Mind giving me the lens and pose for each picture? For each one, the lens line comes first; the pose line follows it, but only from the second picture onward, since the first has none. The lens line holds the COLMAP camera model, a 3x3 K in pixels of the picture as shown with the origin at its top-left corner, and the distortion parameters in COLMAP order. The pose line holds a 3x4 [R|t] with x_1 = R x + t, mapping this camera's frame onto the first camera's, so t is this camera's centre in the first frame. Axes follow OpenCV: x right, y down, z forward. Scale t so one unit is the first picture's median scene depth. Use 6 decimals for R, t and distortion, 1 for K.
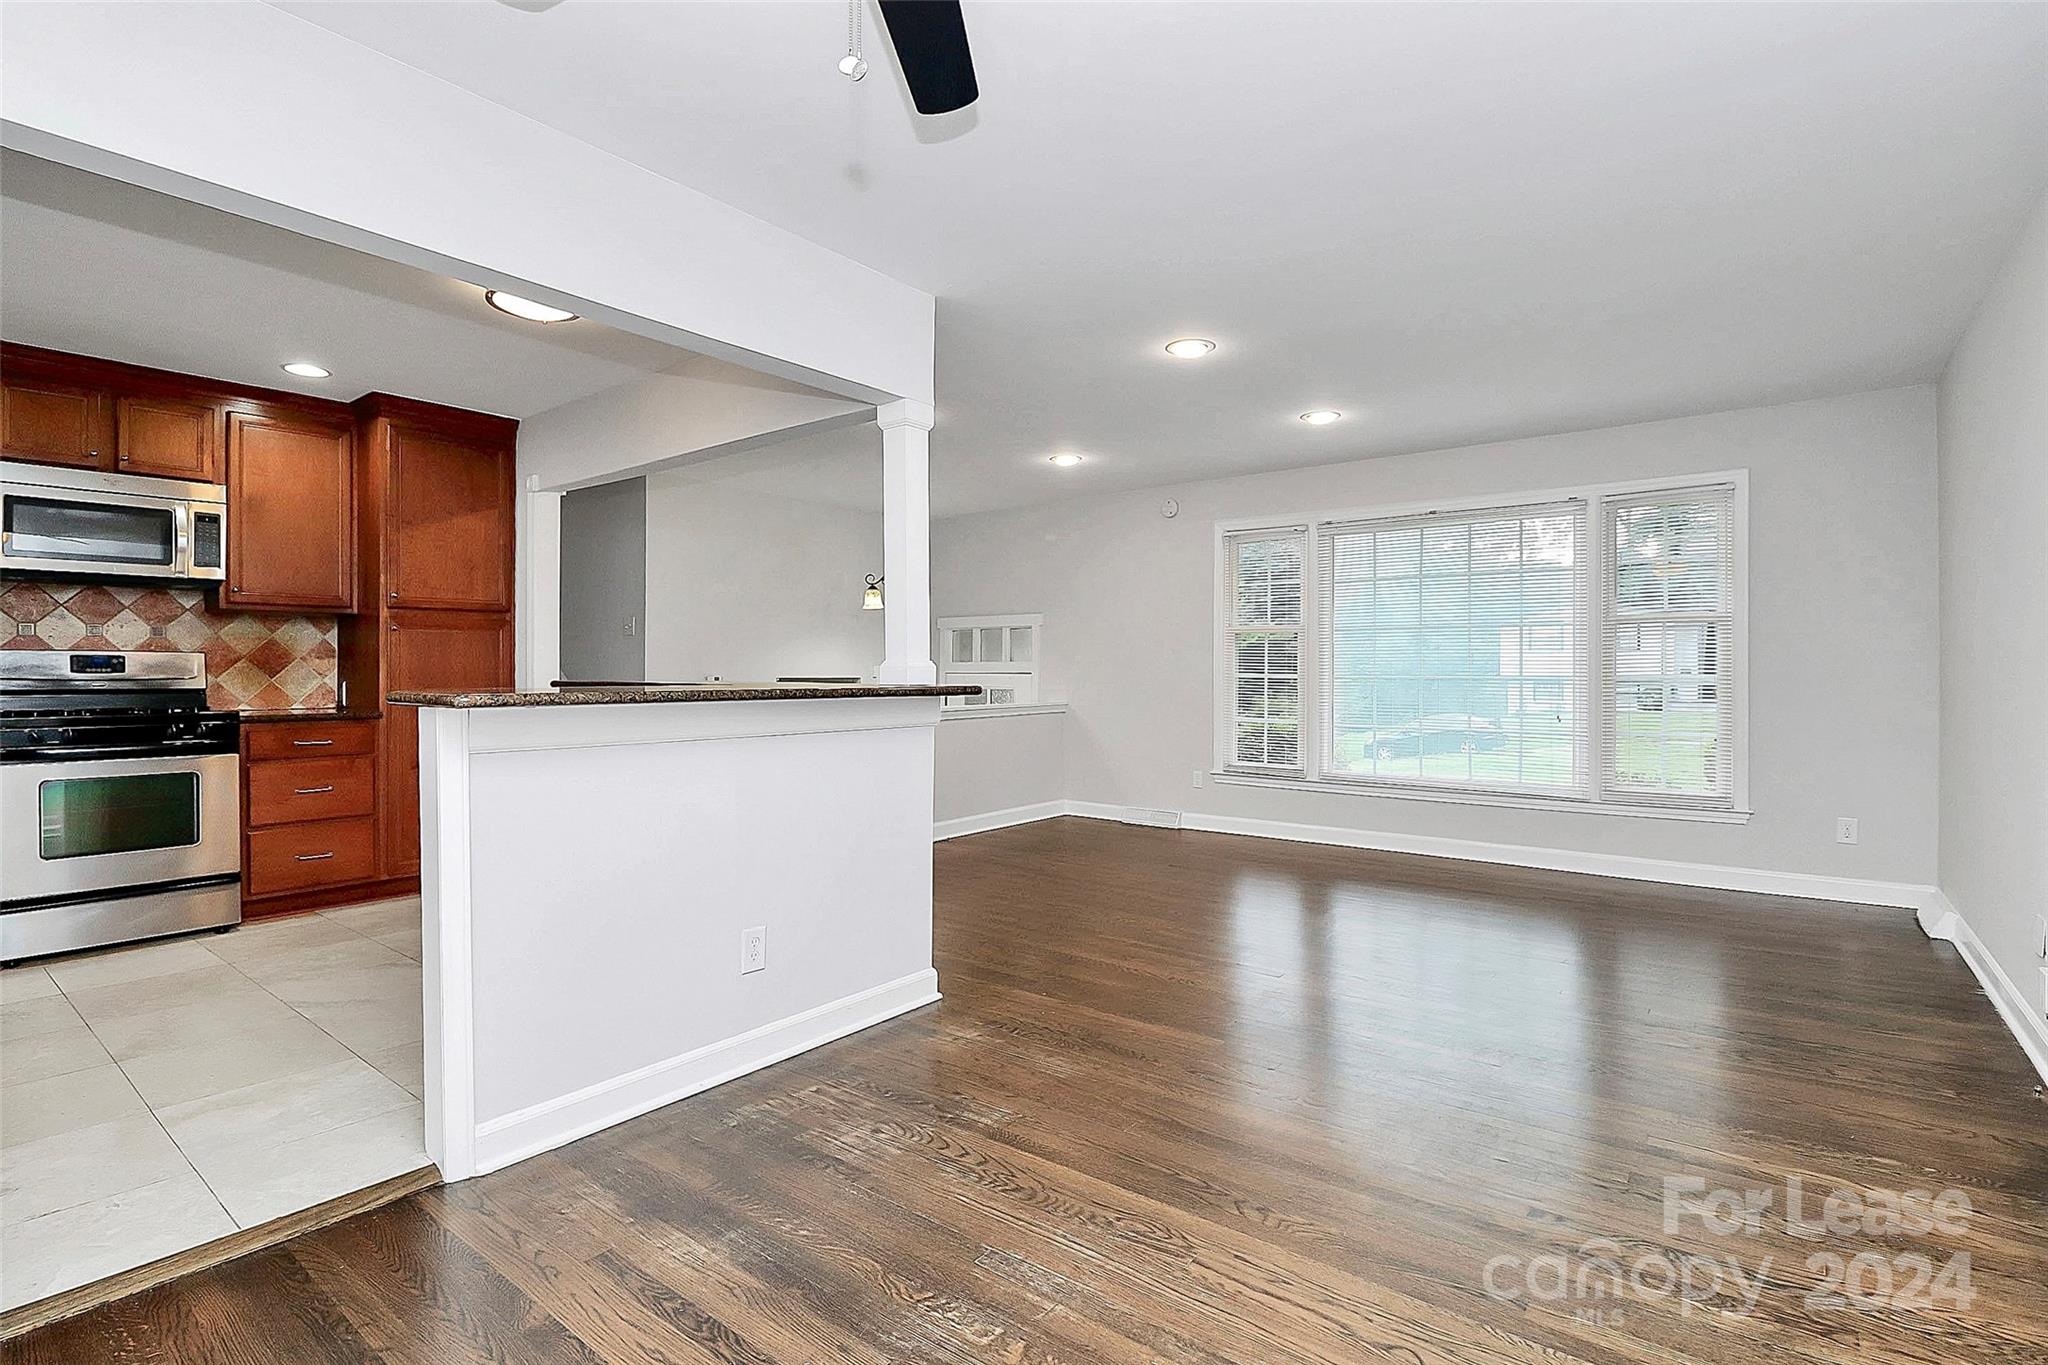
lens RADIAL K [[958.7, 0, 1029.8], [0, 958.7, 661.0], [0, 0, 1]] dist [-0.002897, -0.014500]
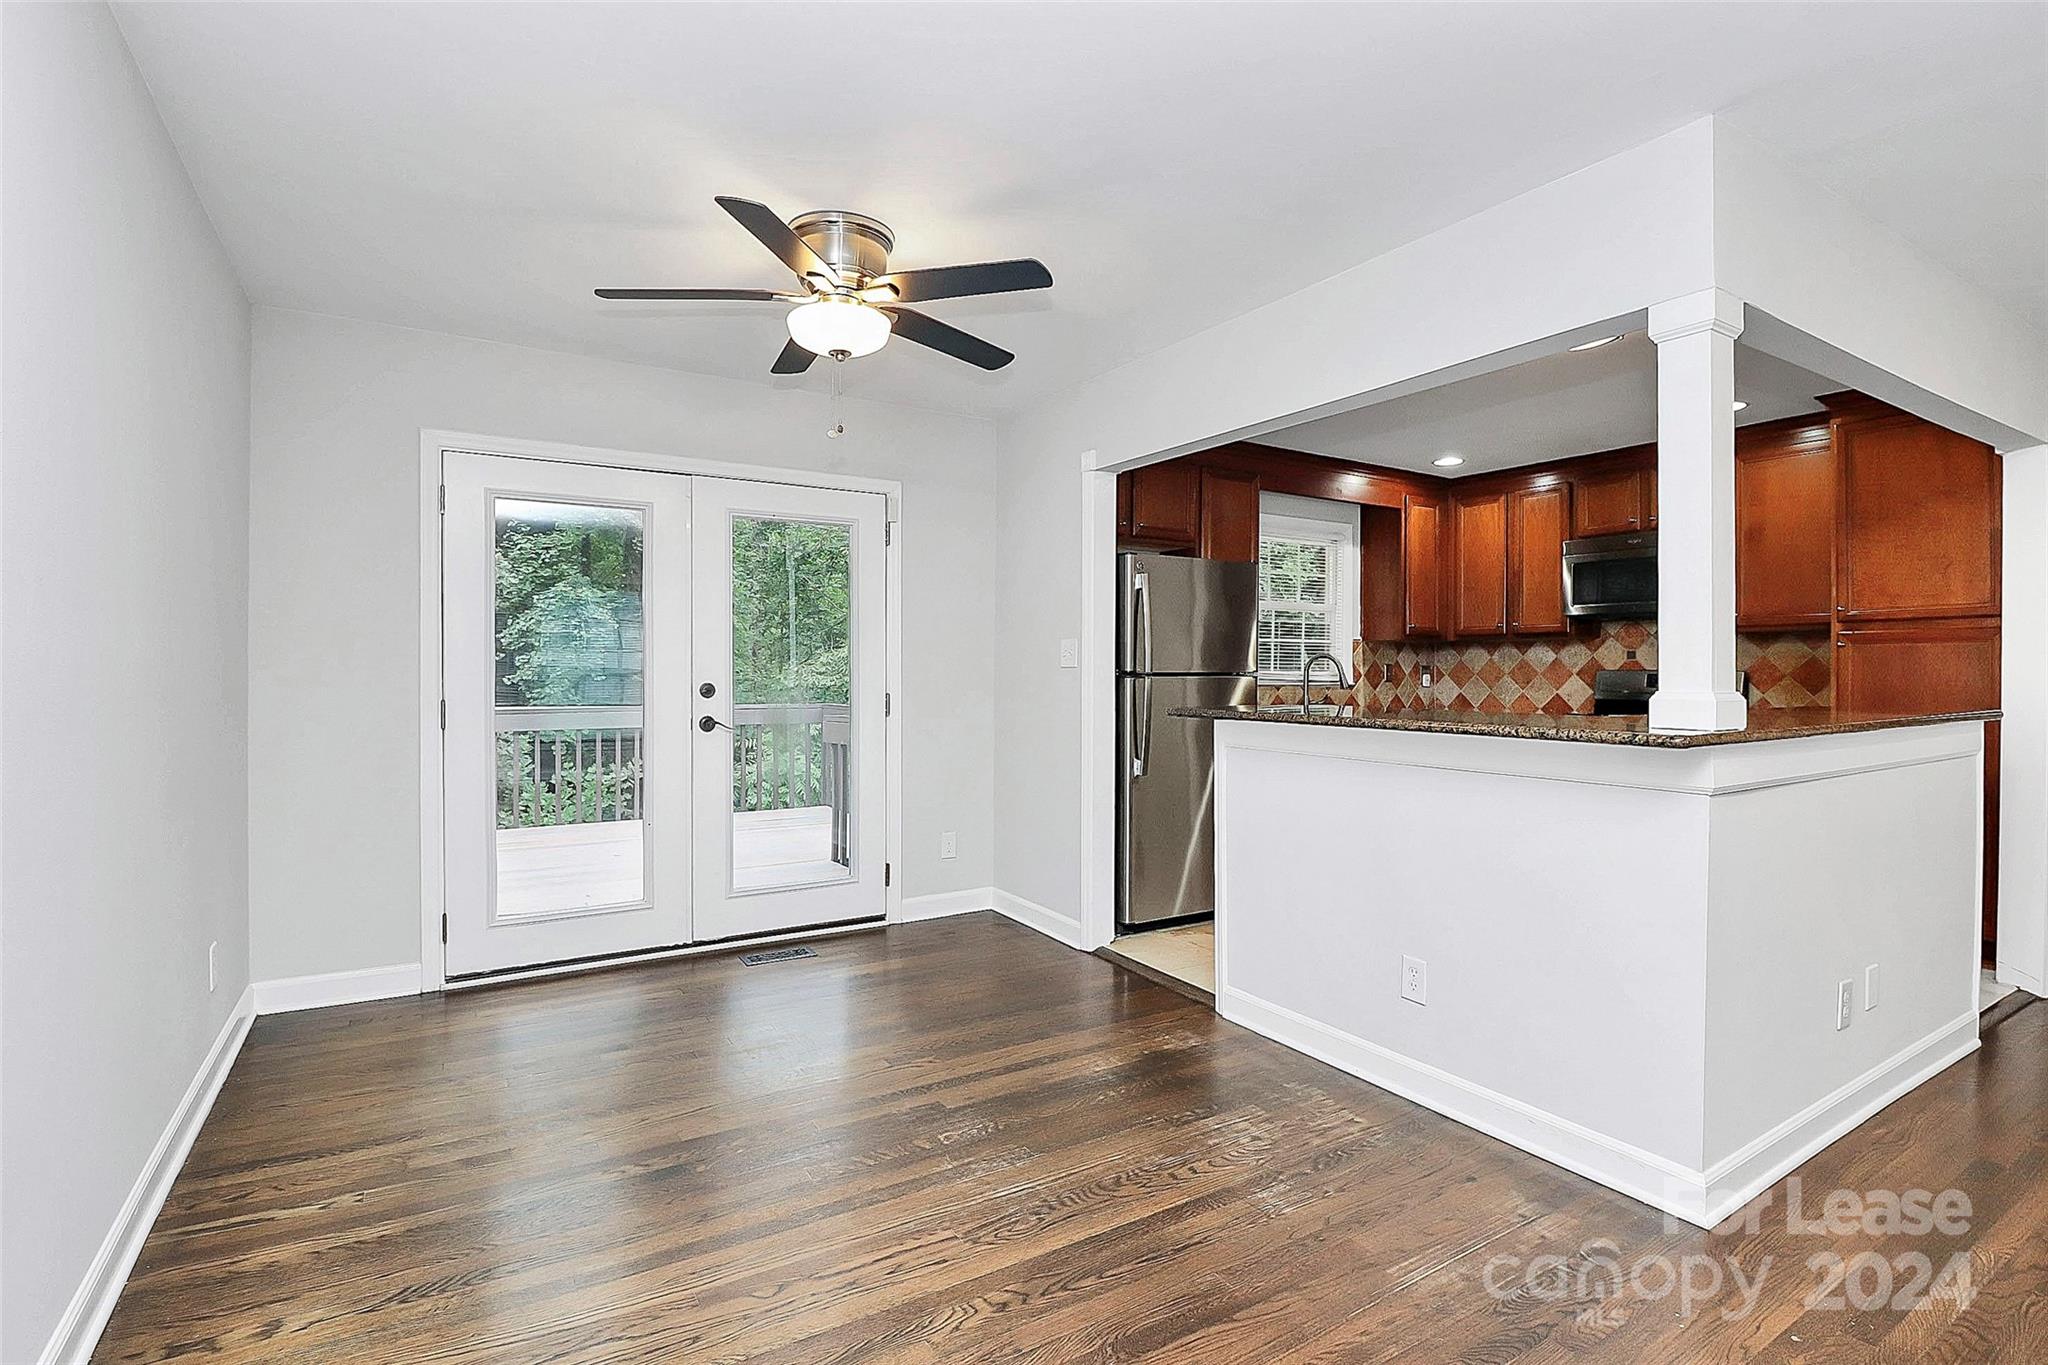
lens RADIAL K [[961.0, 0, 1024.0], [0, 961.0, 682.5], [0, 0, 1]] dist [-0.002033, -0.010991]
pose [[-0.351356, 0.012300, -0.936161, 0.486376], [0.007093, 0.999920, 0.010476, -0.013320], [0.936215, -0.002959, -0.351415, 0.602635]]
